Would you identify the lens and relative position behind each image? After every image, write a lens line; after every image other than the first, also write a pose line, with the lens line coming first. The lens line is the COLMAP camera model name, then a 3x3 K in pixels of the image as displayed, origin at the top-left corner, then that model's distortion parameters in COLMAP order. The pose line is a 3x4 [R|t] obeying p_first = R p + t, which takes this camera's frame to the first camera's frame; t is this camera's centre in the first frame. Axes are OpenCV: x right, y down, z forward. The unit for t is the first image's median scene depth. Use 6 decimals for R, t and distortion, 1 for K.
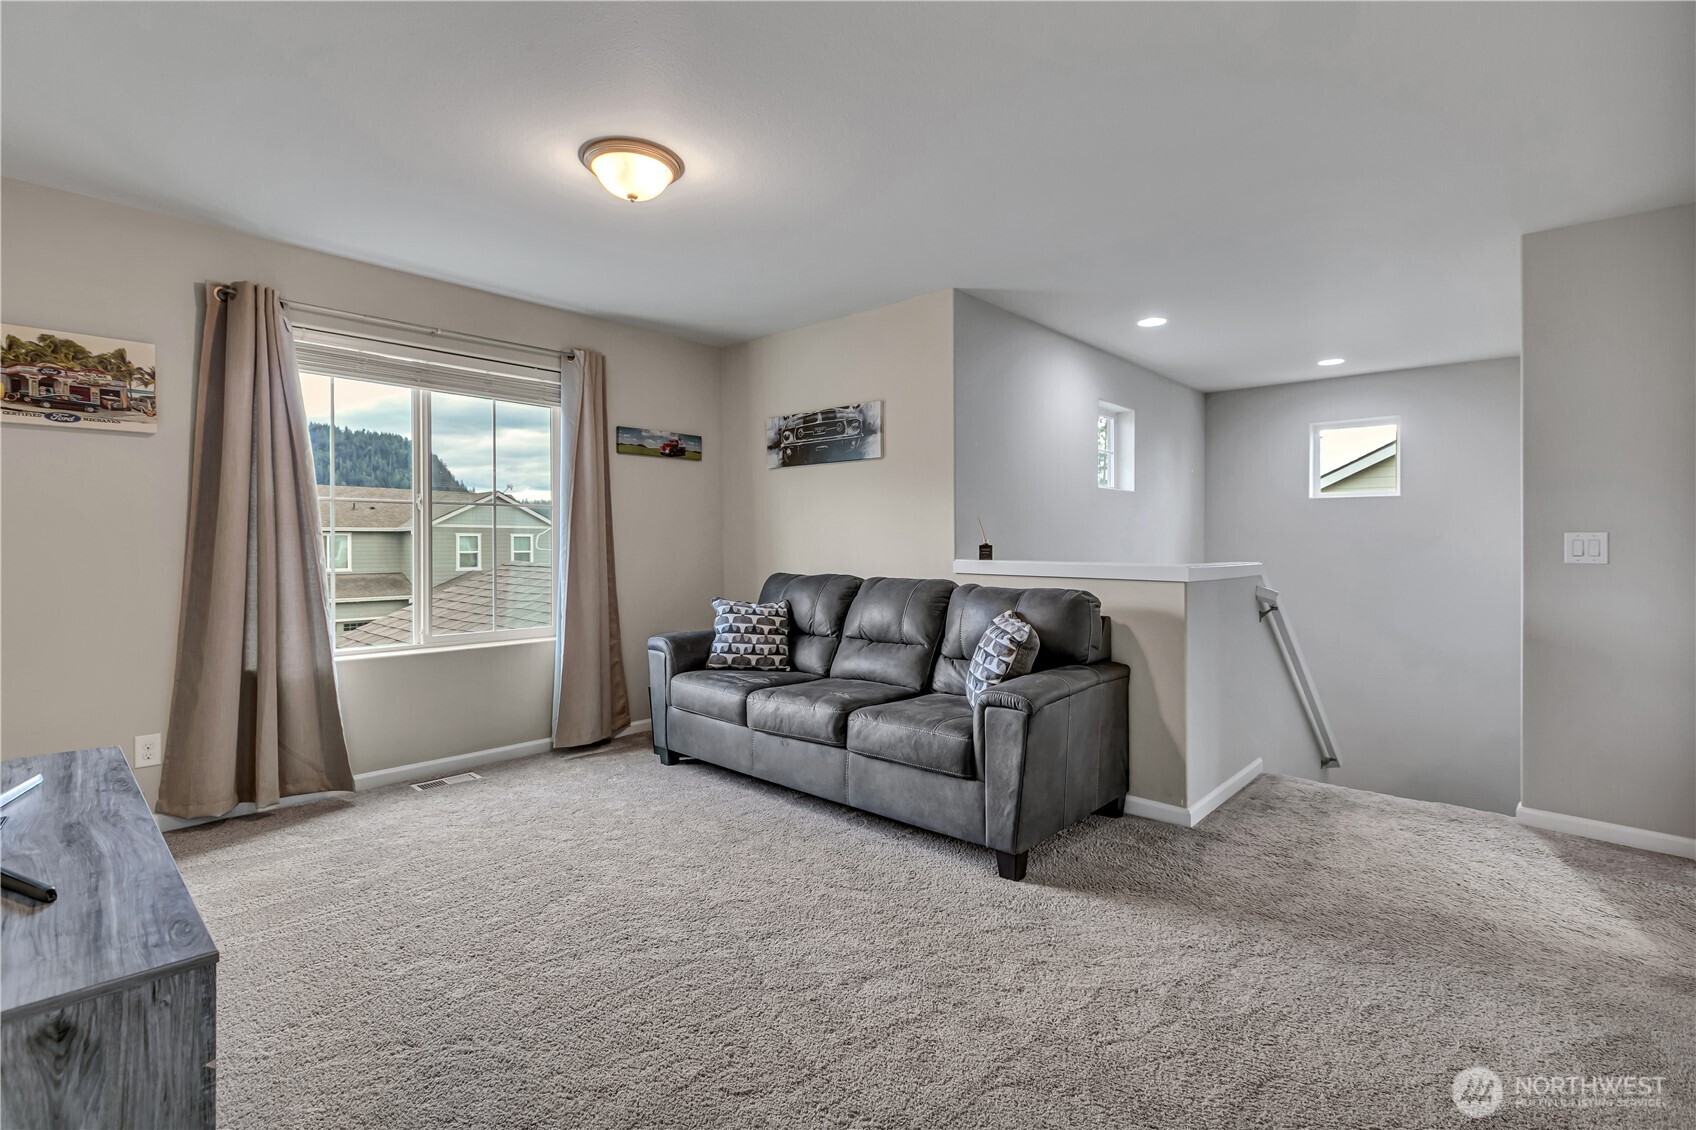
lens RADIAL K [[776.2, 0, 847.5], [0, 776.2, 551.4], [0, 0, 1]] dist [-0.001810, -0.000203]
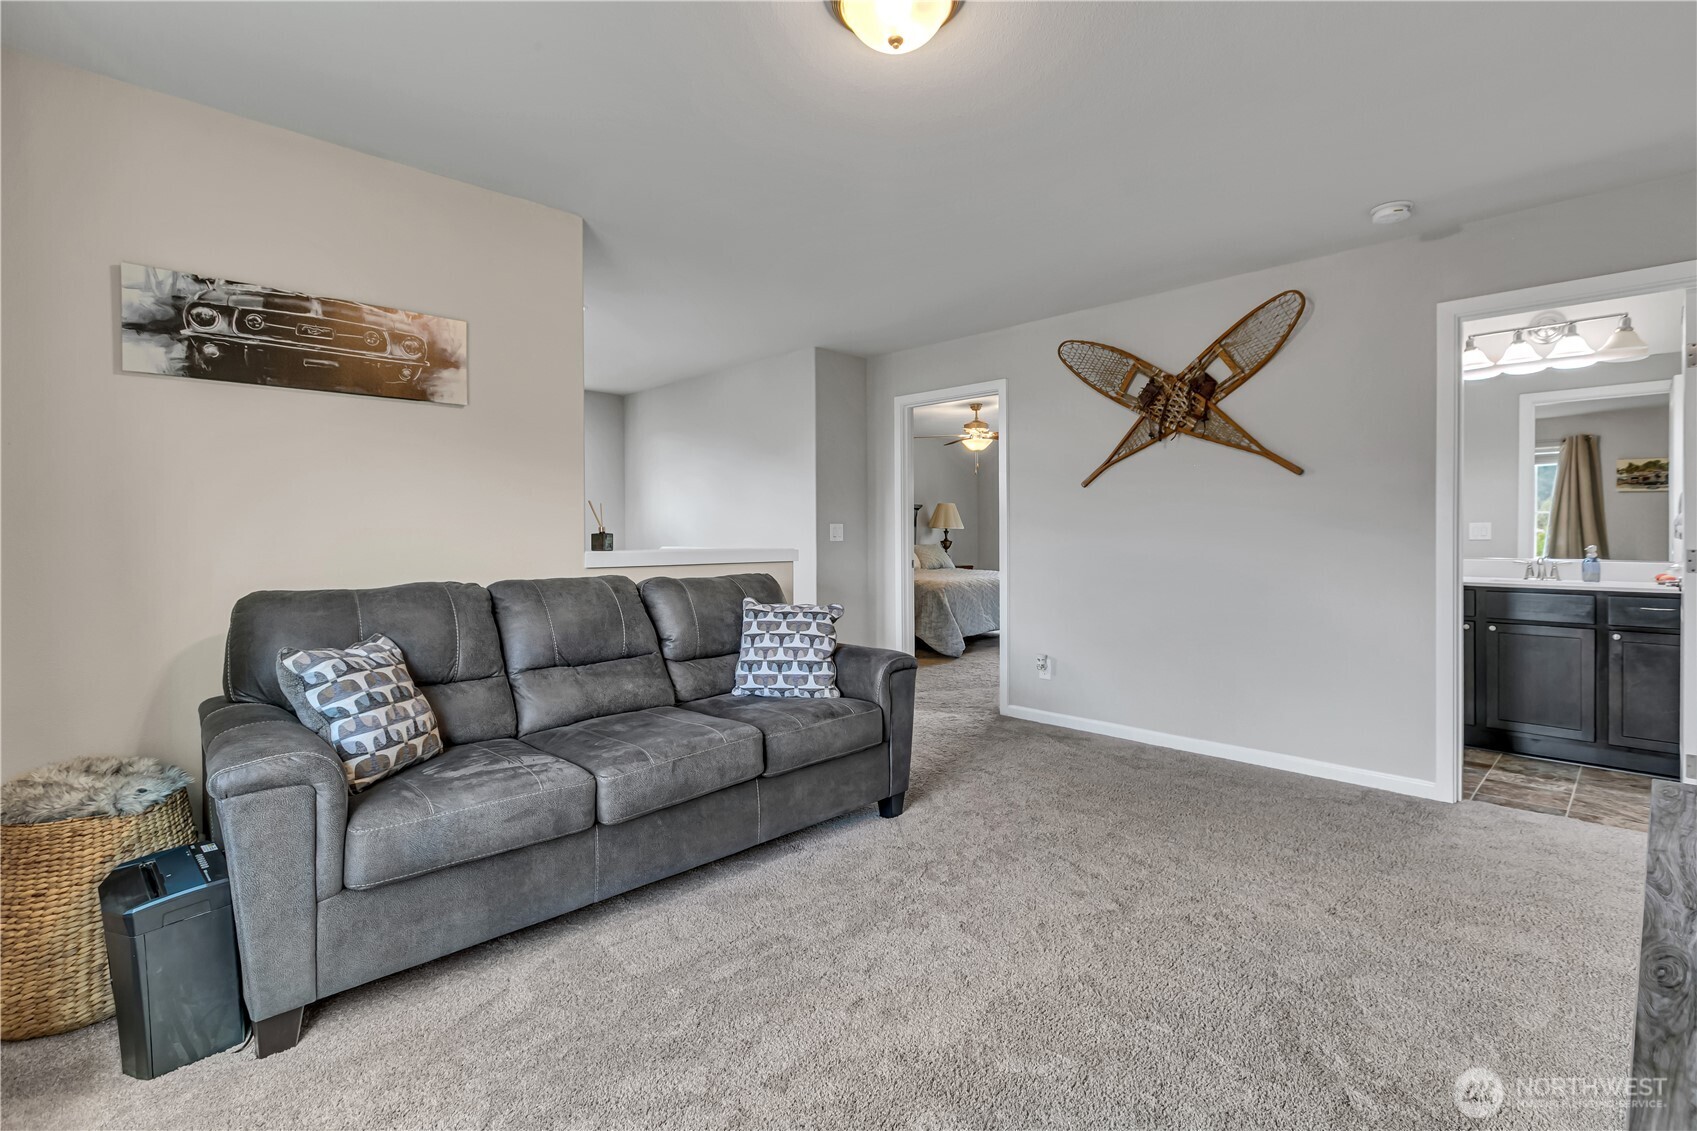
lens RADIAL K [[776.6, 0, 857.1], [0, 776.6, 530.1], [0, 0, 1]] dist [-0.001810, -0.000203]
pose [[0.055729, -0.002219, 0.998443, -0.573476], [0.012335, 0.999923, 0.001534, -0.008622], [-0.998370, 0.012231, 0.055752, 0.582205]]
